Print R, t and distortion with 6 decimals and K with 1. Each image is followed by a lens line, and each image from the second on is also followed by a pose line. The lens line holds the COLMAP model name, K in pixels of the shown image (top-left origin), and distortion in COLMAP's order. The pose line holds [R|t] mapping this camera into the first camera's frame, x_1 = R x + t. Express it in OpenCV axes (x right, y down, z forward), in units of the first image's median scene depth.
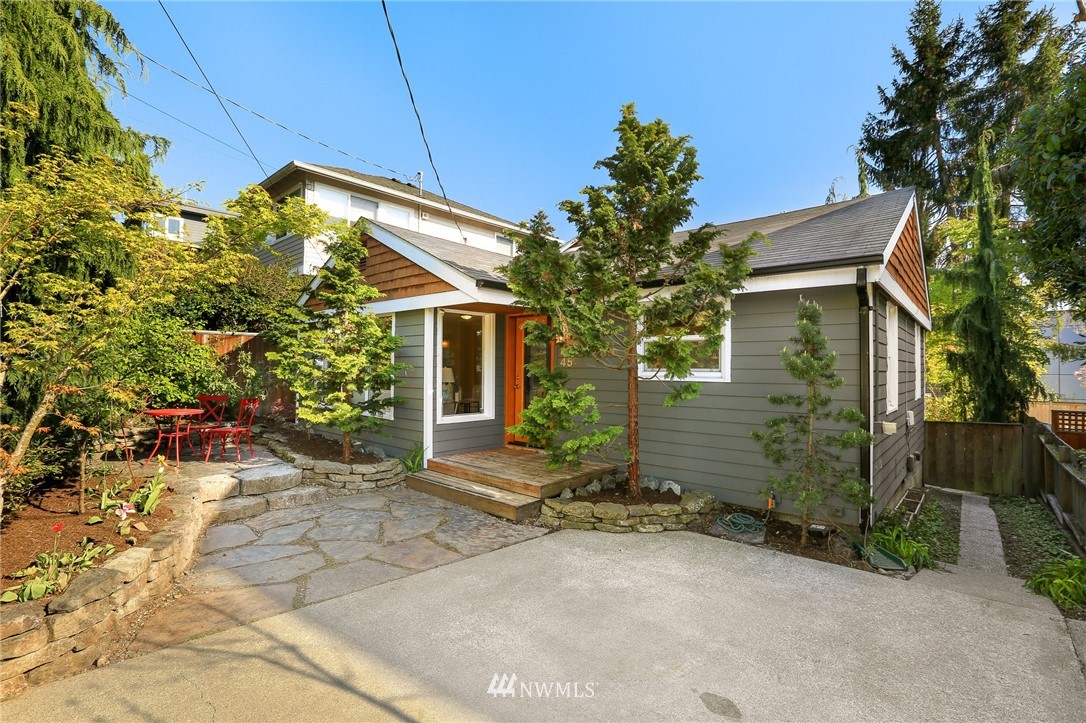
lens RADIAL K [[498.2, 0, 543.0], [0, 498.2, 361.5], [0, 0, 1]] dist [-0.000435, -0.000024]
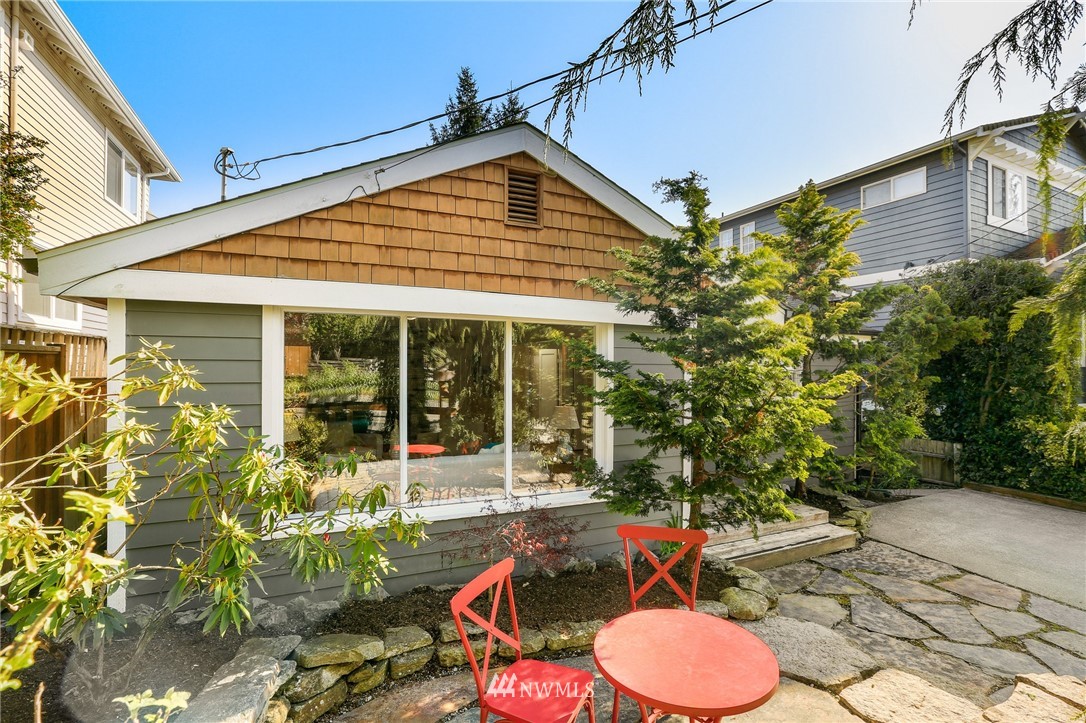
lens RADIAL K [[462.2, 0, 543.0], [0, 462.2, 361.5], [0, 0, 1]] dist [0.000115, 0.000057]
pose [[0.392661, 0.000007, 0.919683, -1.489058], [-0.005422, 0.999983, 0.002307, -0.128452], [-0.919667, -0.005892, 0.392654, 1.383823]]
